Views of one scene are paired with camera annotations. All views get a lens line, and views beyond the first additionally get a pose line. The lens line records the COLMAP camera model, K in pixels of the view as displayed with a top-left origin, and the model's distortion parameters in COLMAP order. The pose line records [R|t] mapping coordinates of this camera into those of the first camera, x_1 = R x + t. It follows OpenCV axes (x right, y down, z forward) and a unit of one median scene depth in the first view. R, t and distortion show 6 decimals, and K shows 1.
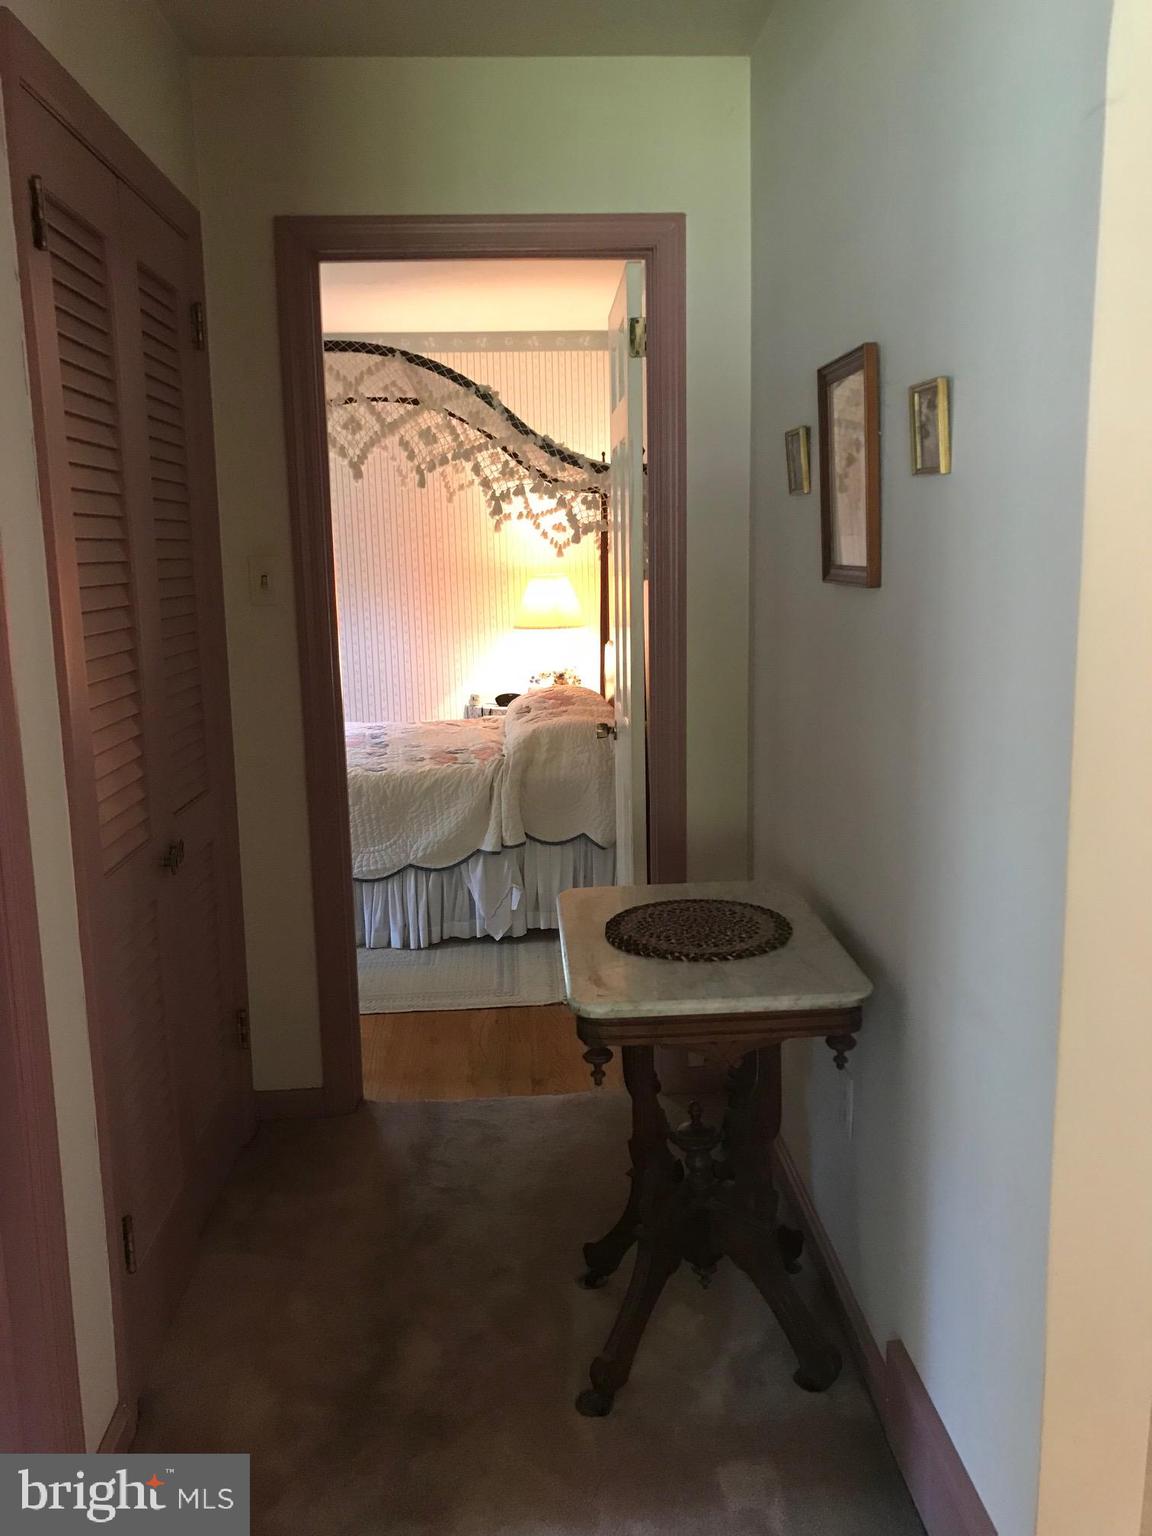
lens RADIAL K [[1258.0, 0, 576.7], [0, 1258.0, 768.2], [0, 0, 1]] dist [0.027819, -0.031780]
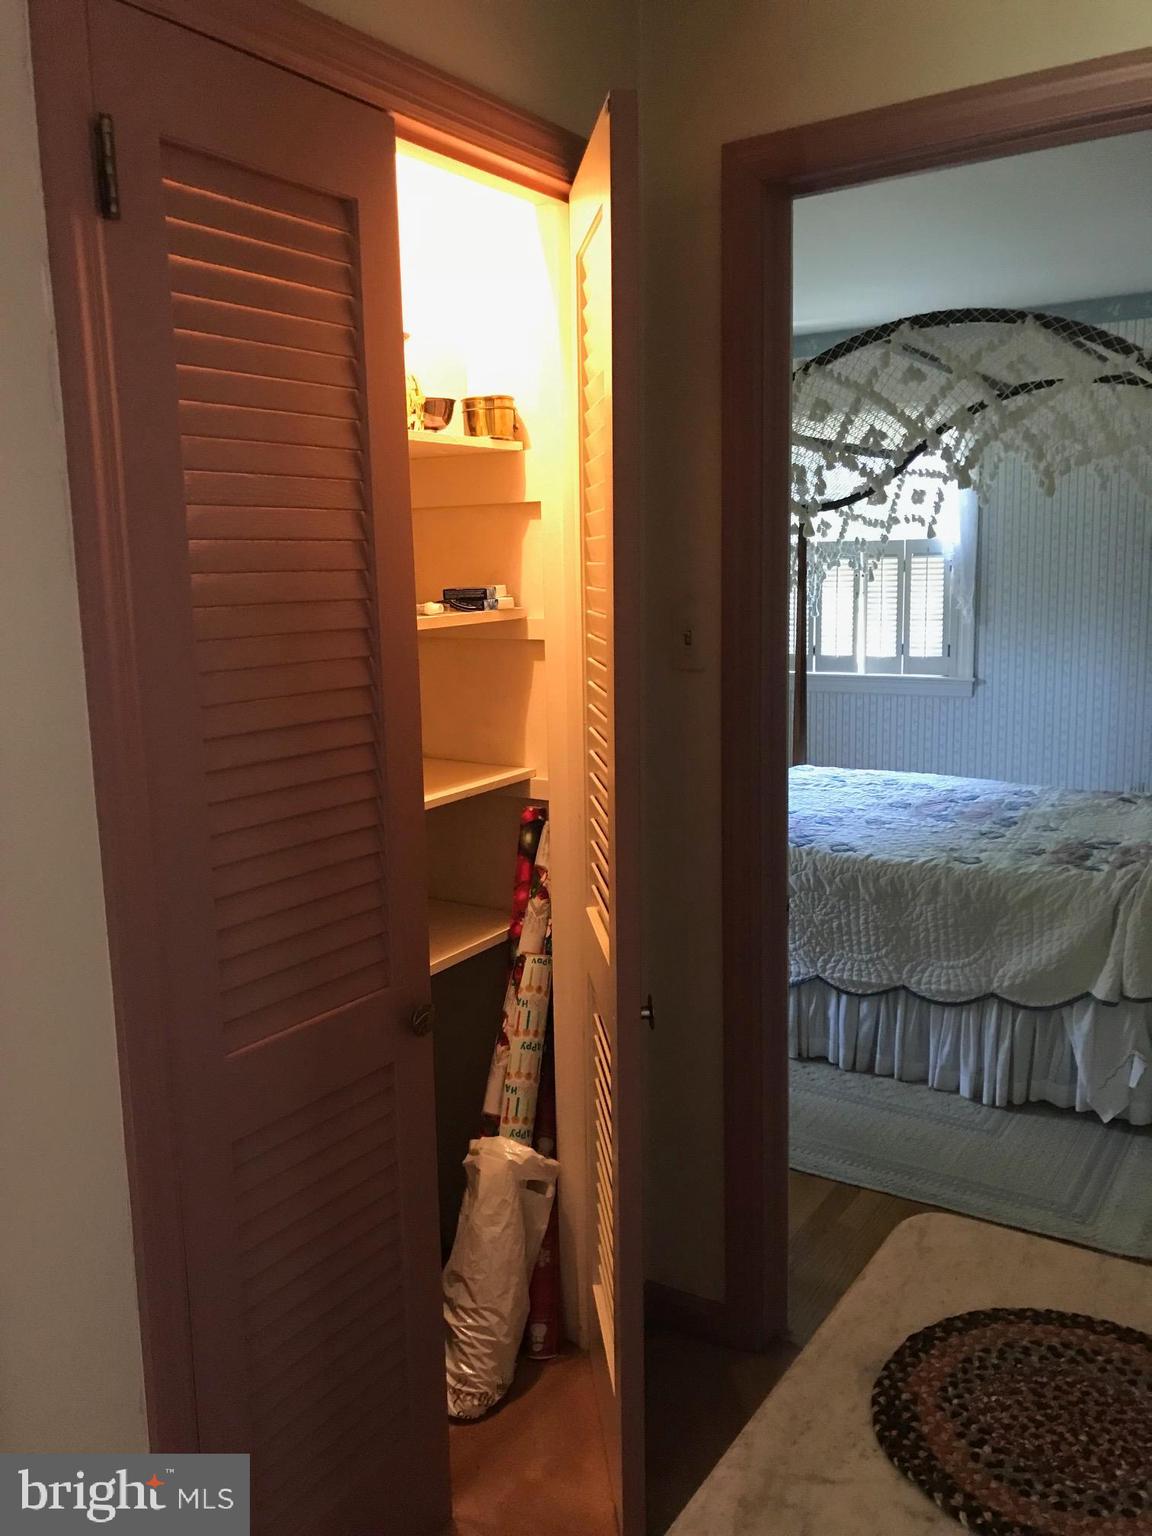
lens RADIAL K [[1258.0, 0, 575.3], [0, 1258.0, 764.6], [0, 0, 1]] dist [0.027819, -0.031780]
pose [[0.804662, 0.096357, -0.585862, 0.097790], [-0.097666, 0.994783, 0.029471, -0.058552], [0.585645, 0.033504, 0.809875, 0.232685]]
